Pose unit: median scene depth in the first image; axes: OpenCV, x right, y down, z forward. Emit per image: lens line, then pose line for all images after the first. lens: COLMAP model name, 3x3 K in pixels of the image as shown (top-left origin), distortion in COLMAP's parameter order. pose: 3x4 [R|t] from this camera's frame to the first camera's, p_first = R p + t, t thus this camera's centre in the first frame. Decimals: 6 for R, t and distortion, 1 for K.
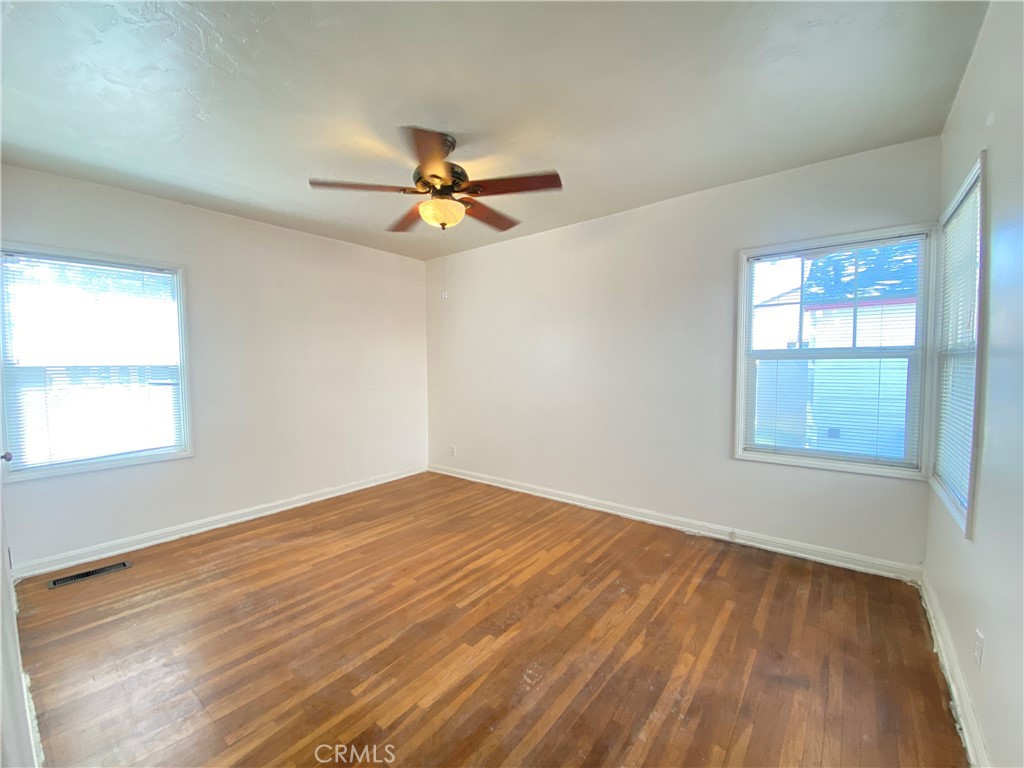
lens RADIAL K [[415.1, 0, 504.3], [0, 415.1, 386.3], [0, 0, 1]] dist [-0.032630, -0.002060]
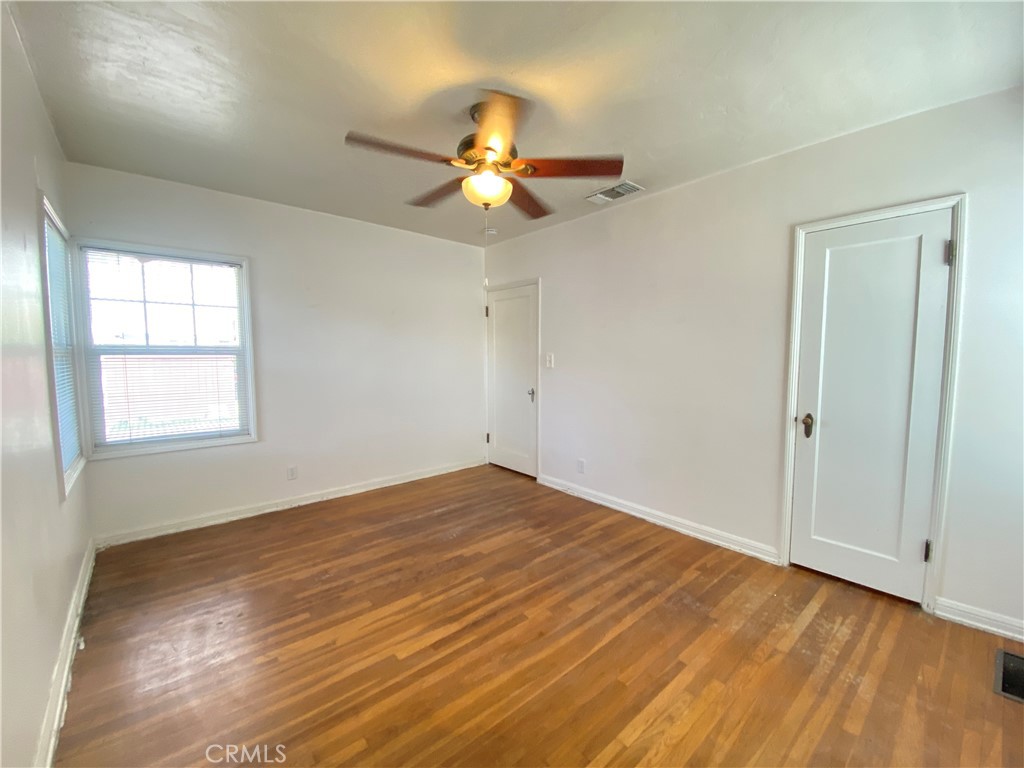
lens RADIAL K [[415.1, 0, 511.5], [0, 415.1, 383.4], [0, 0, 1]] dist [-0.032630, -0.002060]
pose [[-0.985912, -0.008865, 0.167032, -0.345183], [0.011281, 0.992796, 0.119283, -0.107896], [-0.166886, 0.119486, -0.978709, 1.882457]]
